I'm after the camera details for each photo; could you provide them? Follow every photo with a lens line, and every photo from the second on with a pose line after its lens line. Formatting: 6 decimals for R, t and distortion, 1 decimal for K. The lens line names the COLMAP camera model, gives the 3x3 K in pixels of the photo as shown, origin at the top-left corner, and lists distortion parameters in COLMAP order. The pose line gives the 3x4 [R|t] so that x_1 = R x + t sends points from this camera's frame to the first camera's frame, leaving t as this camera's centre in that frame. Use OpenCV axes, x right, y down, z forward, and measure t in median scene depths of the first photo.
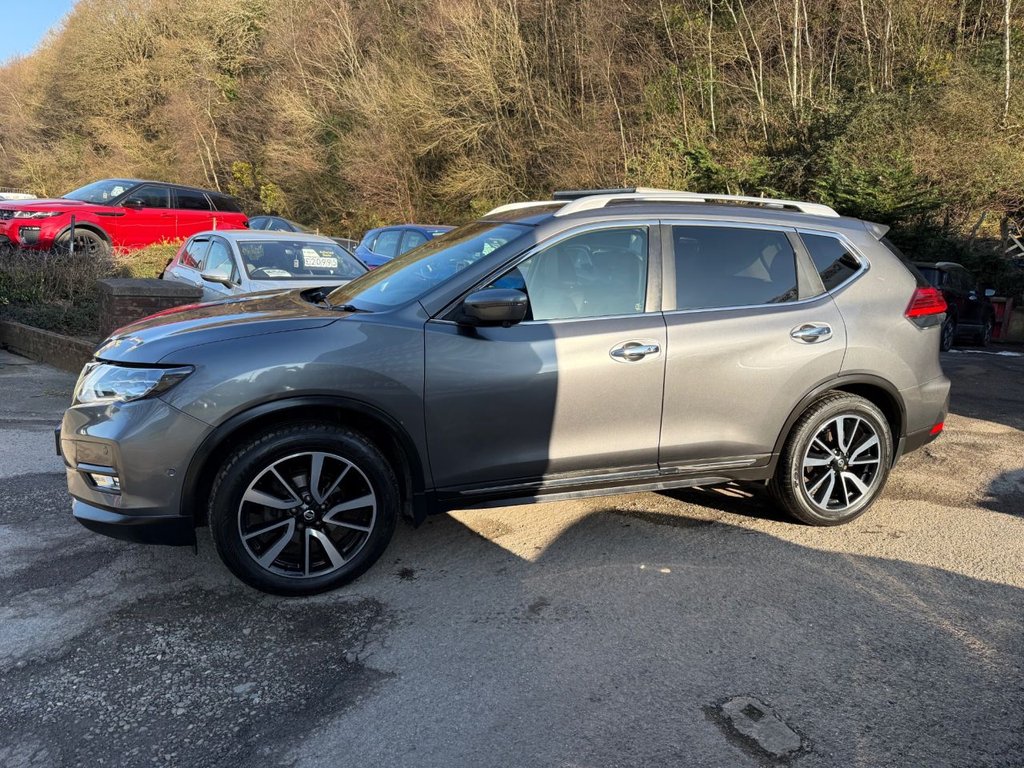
lens RADIAL K [[733.5, 0, 516.2], [0, 733.5, 388.0], [0, 0, 1]] dist [0.028762, -0.036792]
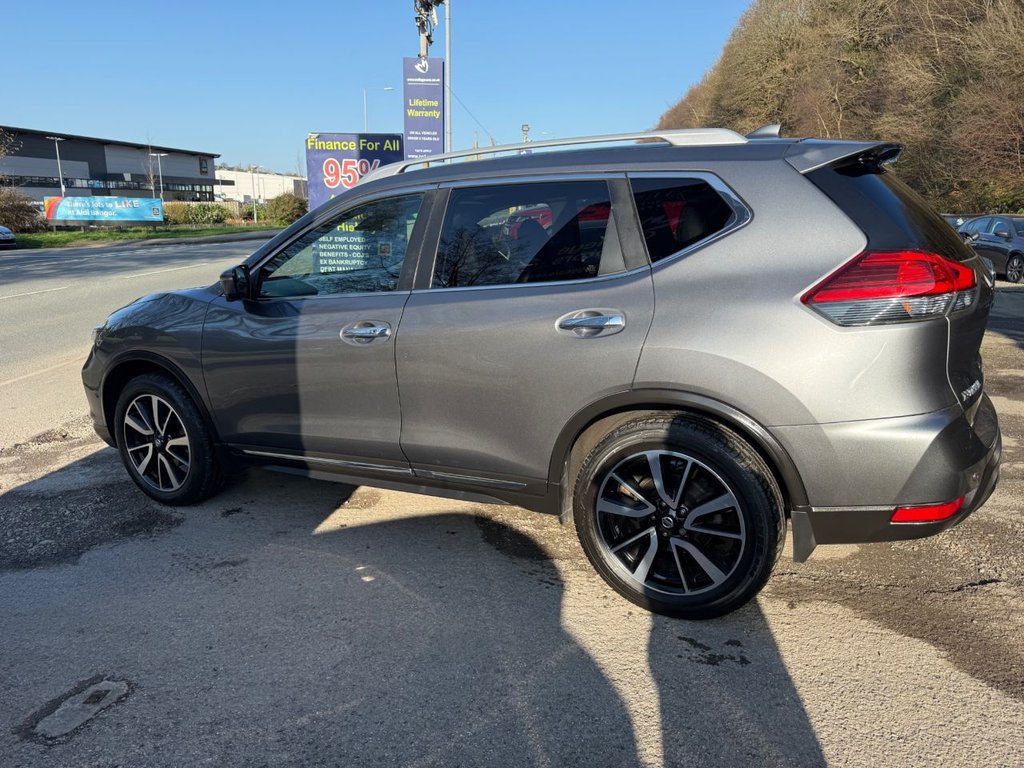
lens RADIAL K [[734.0, 0, 528.7], [0, 734.0, 383.0], [0, 0, 1]] dist [0.005306, -0.005614]
pose [[0.660721, 0.099028, -0.744070, 0.824259], [-0.088797, 0.994611, 0.053522, -0.046493], [0.745361, 0.030708, 0.665954, 0.455523]]
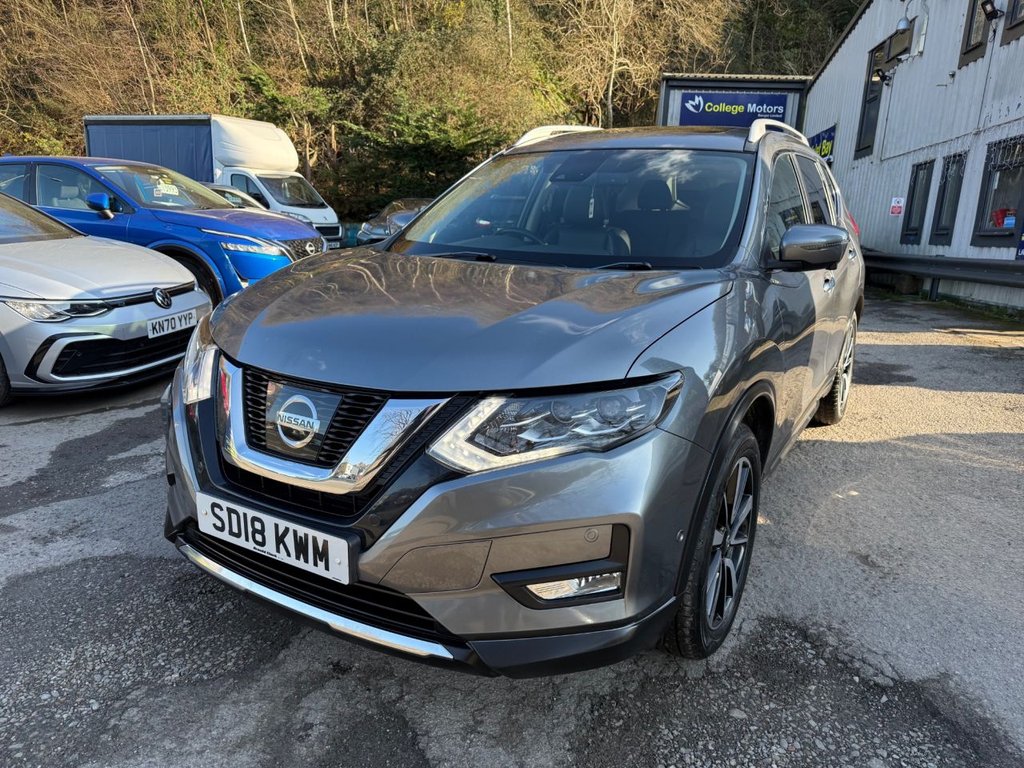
lens RADIAL K [[741.6, 0, 512.0], [0, 741.6, 384.0], [0, 0, 1]] dist [0.001239, -0.004090]
pose [[0.778280, -0.181981, 0.600969, -0.653515], [0.136585, 0.983229, 0.120850, -0.080734], [-0.612883, -0.011971, 0.790083, 0.393371]]
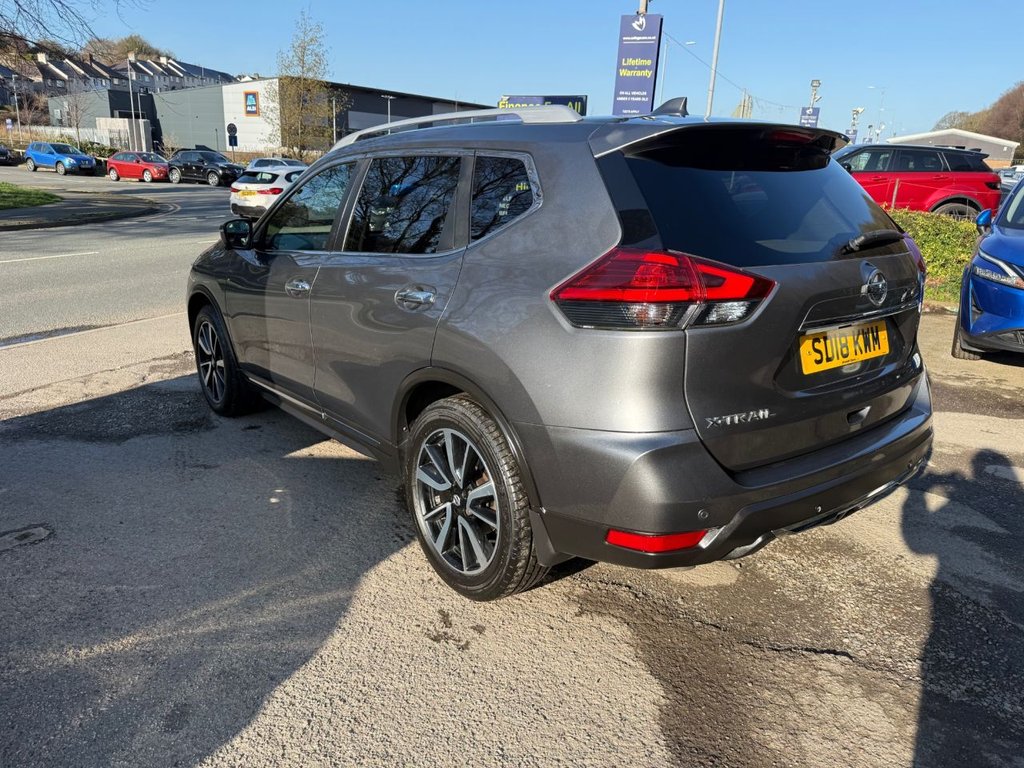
lens RADIAL K [[737.6, 0, 511.2], [0, 737.6, 386.0], [0, 0, 1]] dist [0.023797, -0.033640]
pose [[0.301538, 0.212455, -0.929482, 1.043869], [-0.185432, 0.969311, 0.161402, -0.115922], [0.935248, 0.123687, 0.331680, 0.796223]]
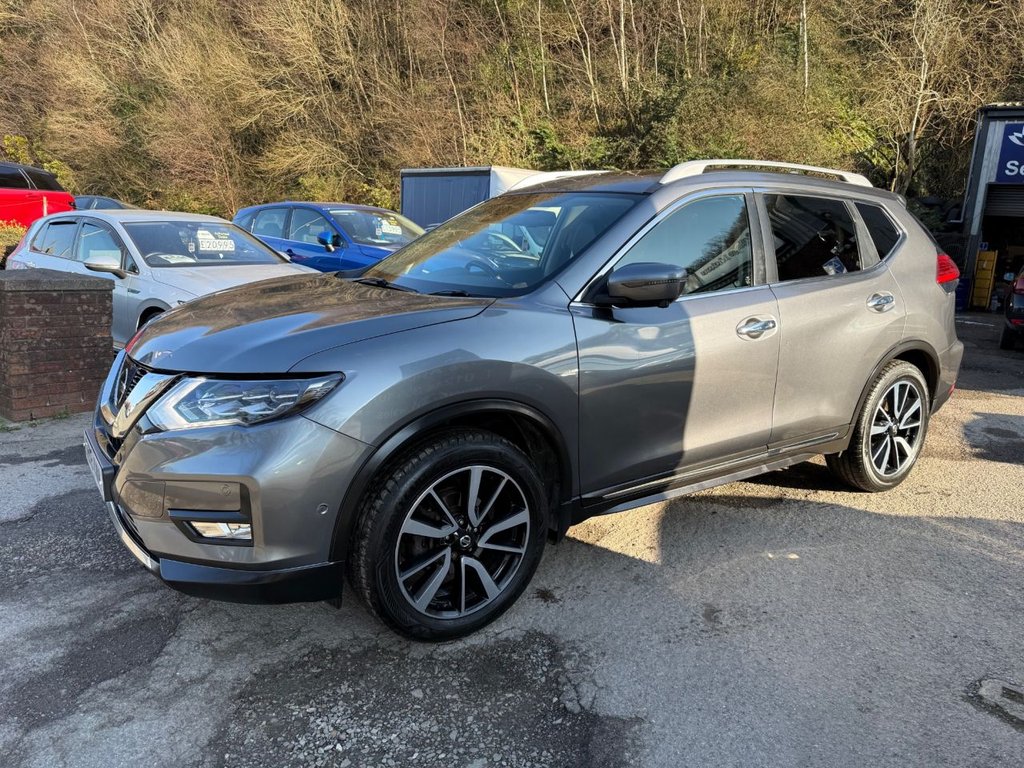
lens RADIAL K [[732.7, 0, 507.2], [0, 732.7, 378.9], [0, 0, 1]] dist [0.053017, -0.071179]
pose [[0.969606, -0.063513, 0.236286, -0.310557], [0.060542, 0.997969, 0.019815, -0.018910], [-0.237065, -0.004908, 0.971482, 0.131527]]
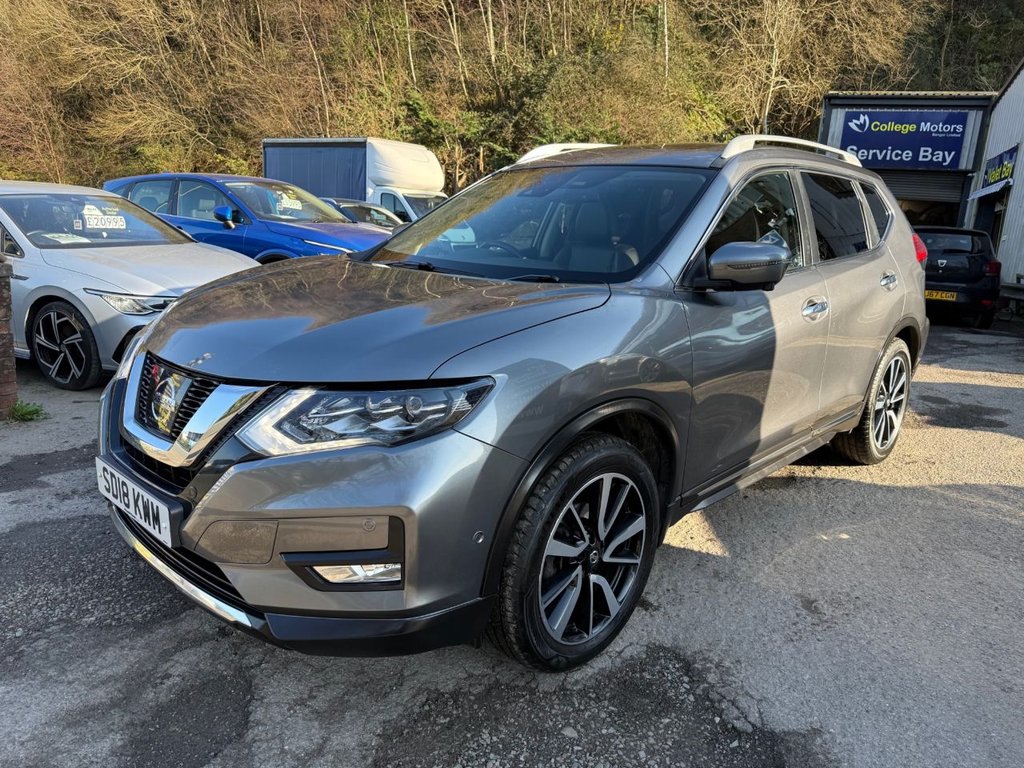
lens RADIAL K [[737.6, 0, 511.2], [0, 737.6, 386.0], [0, 0, 1]] dist [0.023797, -0.033640]
pose [[0.898902, -0.111711, 0.423670, -0.484876], [0.089096, 0.993353, 0.072885, -0.046598], [-0.428996, -0.027769, 0.902880, 0.266913]]
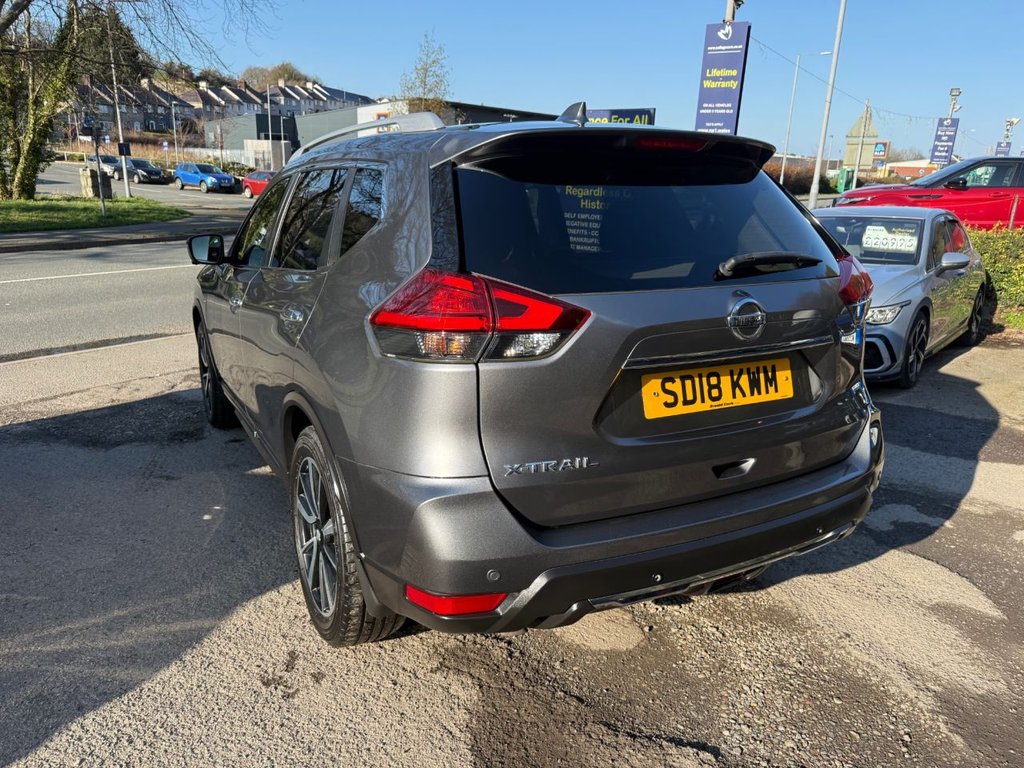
lens RADIAL K [[742.7, 0, 513.0], [0, 742.7, 389.3], [0, 0, 1]] dist [0.004016, -0.009901]
pose [[0.140673, 0.204286, -0.968751, 1.038083], [-0.198692, 0.964399, 0.174516, -0.159452], [0.969914, 0.167934, 0.176255, 1.010678]]
